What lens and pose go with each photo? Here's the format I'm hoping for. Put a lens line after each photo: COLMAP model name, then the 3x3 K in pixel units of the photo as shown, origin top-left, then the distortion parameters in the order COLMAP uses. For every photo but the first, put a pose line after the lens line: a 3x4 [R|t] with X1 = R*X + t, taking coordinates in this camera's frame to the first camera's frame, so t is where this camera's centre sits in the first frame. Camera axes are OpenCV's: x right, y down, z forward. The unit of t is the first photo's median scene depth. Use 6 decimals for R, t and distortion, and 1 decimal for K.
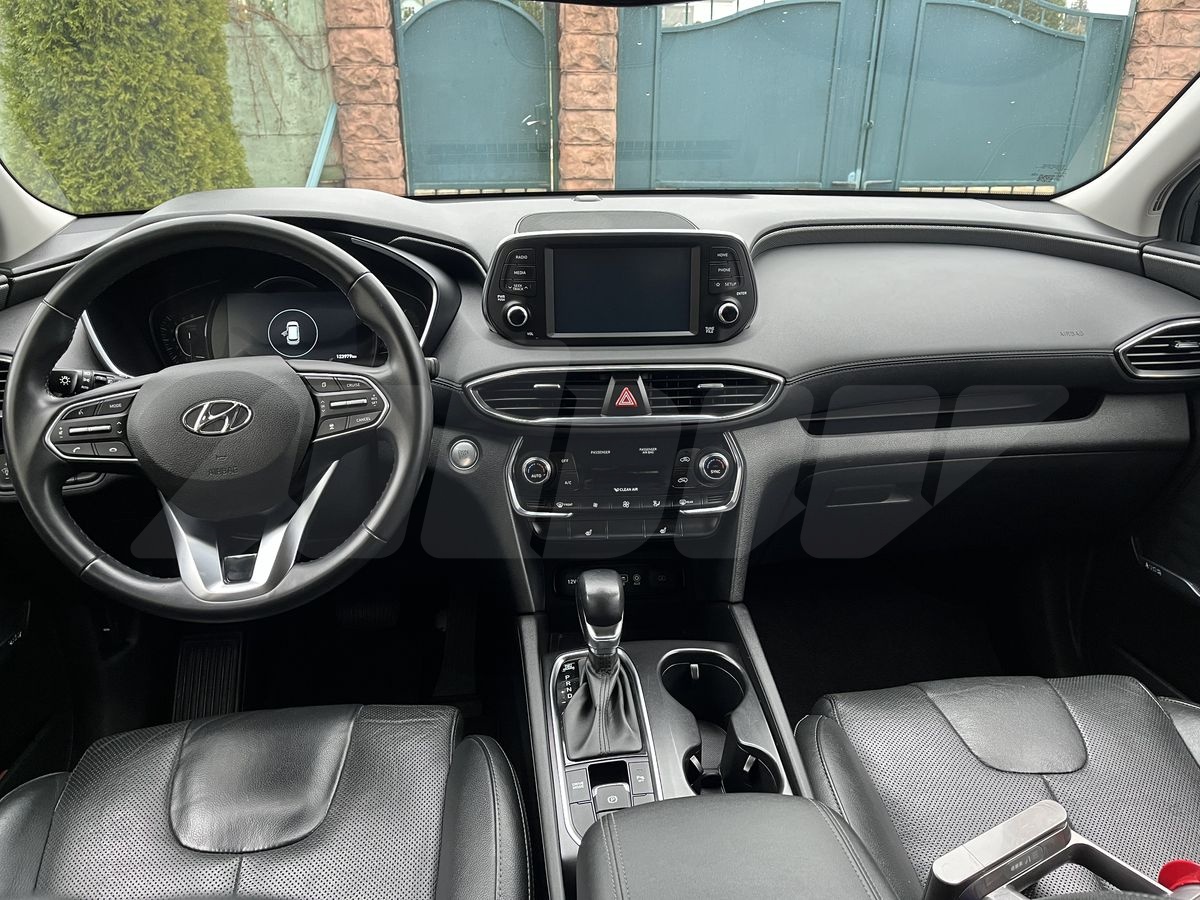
lens RADIAL K [[907.2, 0, 600.0], [0, 907.2, 450.0], [0, 0, 1]] dist [0.006559, 0.001425]
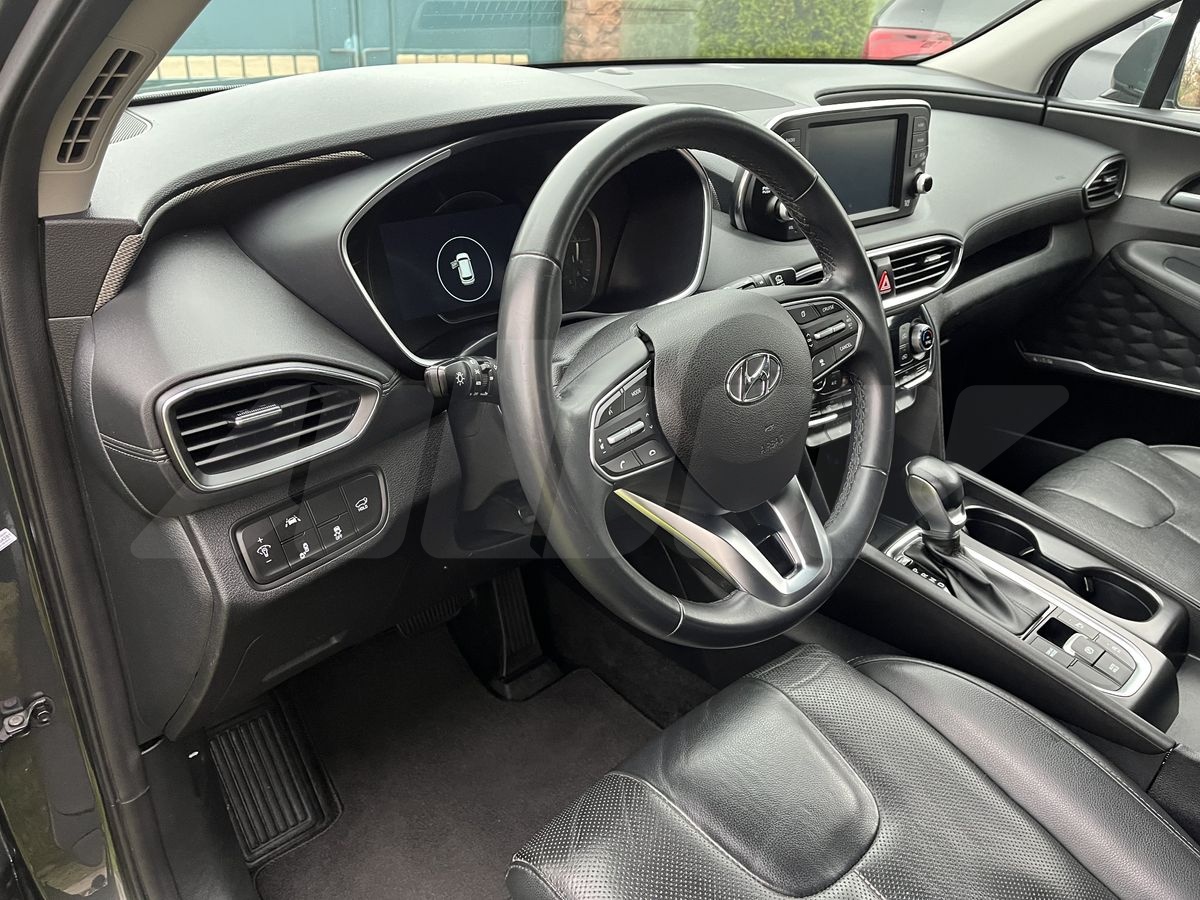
lens RADIAL K [[924.2, 0, 600.0], [0, 924.2, 450.0], [0, 0, 1]] dist [0.004906, -0.000494]
pose [[0.781951, -0.251766, 0.570234, -0.628751], [0.181075, 0.967101, 0.178685, -0.089613], [-0.596460, -0.036468, 0.801814, 0.300306]]
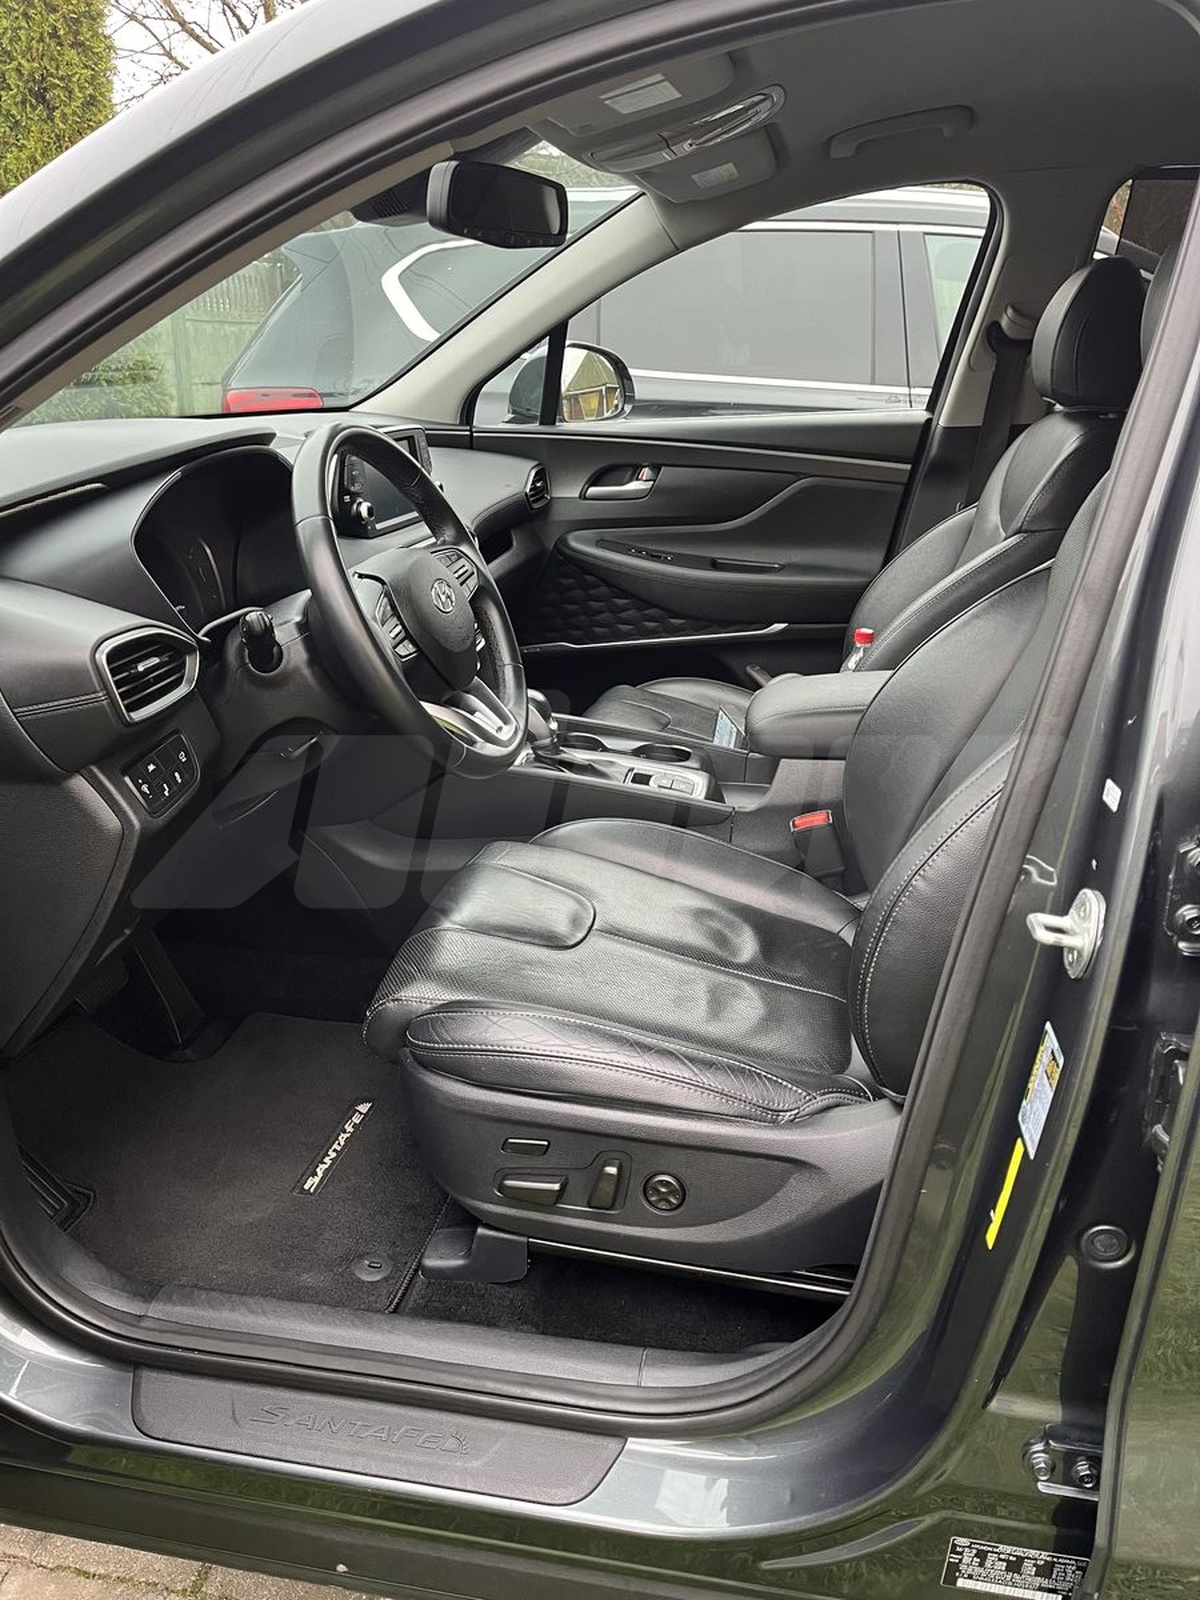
lens RADIAL K [[1209.6, 0, 597.0], [0, 1209.6, 836.3], [0, 0, 1]] dist [0.006559, 0.001425]
pose [[0.277678, -0.362245, 0.889760, -1.126110], [0.359533, 0.898061, 0.253421, -0.052577], [-0.890860, 0.249529, 0.379611, 0.231831]]
